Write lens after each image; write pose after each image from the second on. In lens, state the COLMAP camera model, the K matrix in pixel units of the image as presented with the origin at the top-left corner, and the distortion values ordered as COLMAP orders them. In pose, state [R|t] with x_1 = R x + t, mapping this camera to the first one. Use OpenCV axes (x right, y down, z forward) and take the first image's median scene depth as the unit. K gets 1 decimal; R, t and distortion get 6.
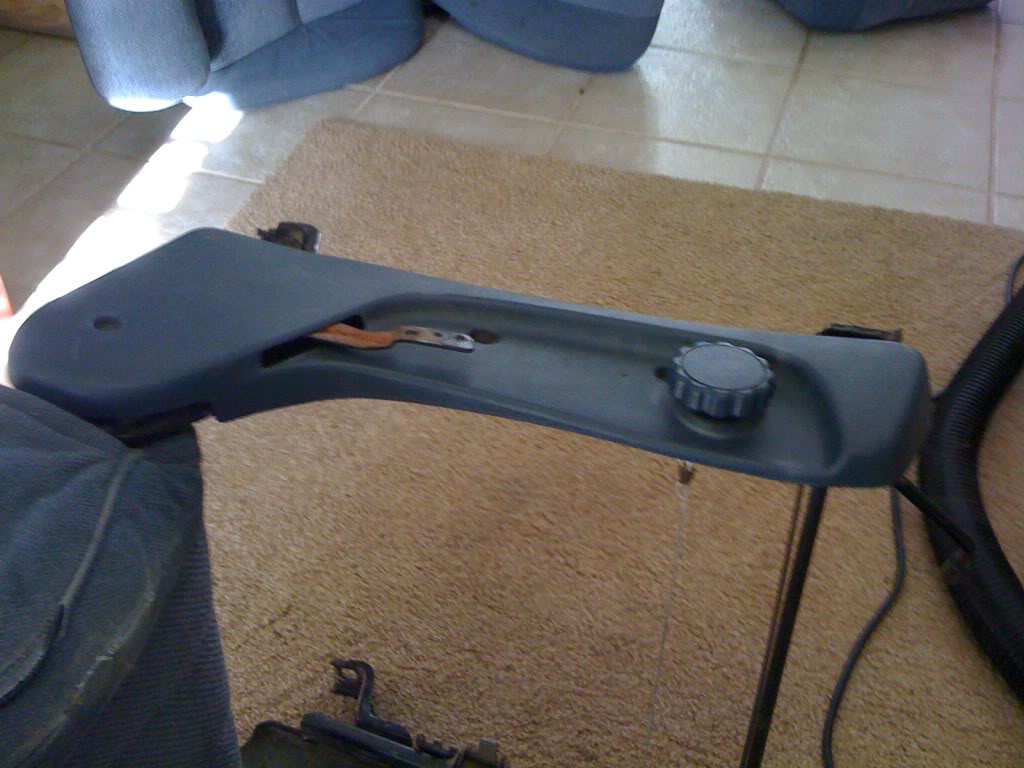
lens RADIAL K [[981.9, 0, 511.7], [0, 981.9, 455.1], [0, 0, 1]] dist [0.166029, -0.486614]
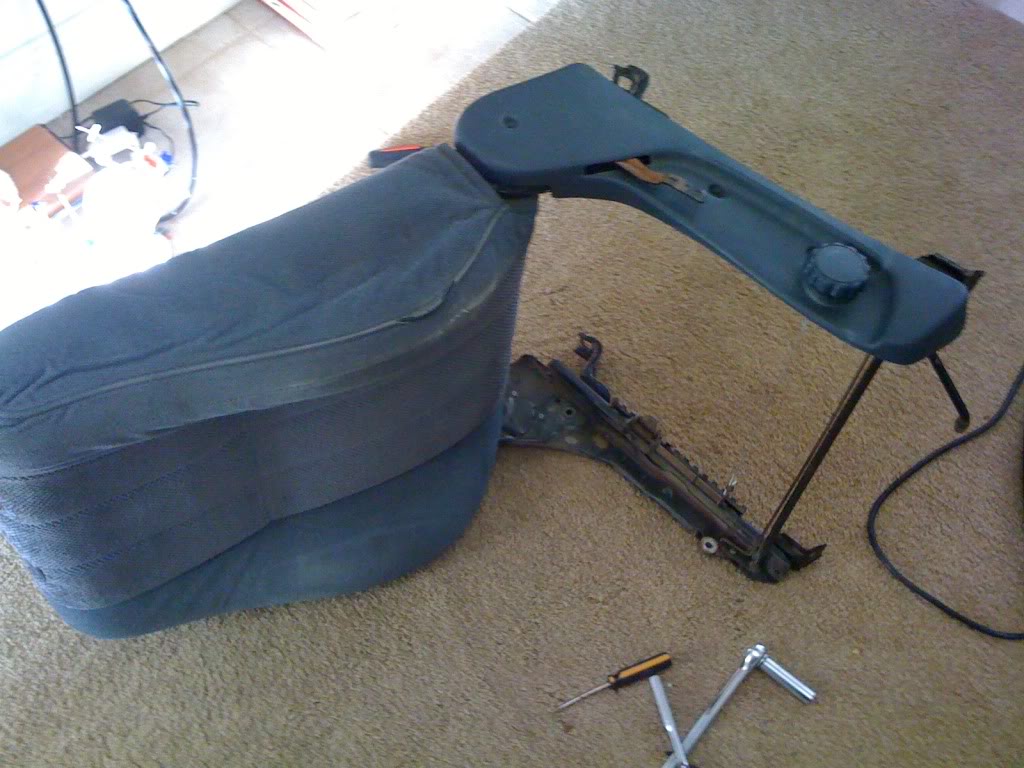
lens RADIAL K [[1074.3, 0, 512.0], [0, 1074.3, 384.0], [0, 0, 1]] dist [0.115705, -0.427552]
pose [[0.906334, 0.355392, -0.228594, 0.131821], [-0.278835, 0.909470, 0.308408, -0.204304], [0.317505, -0.215781, 0.923379, -0.580660]]
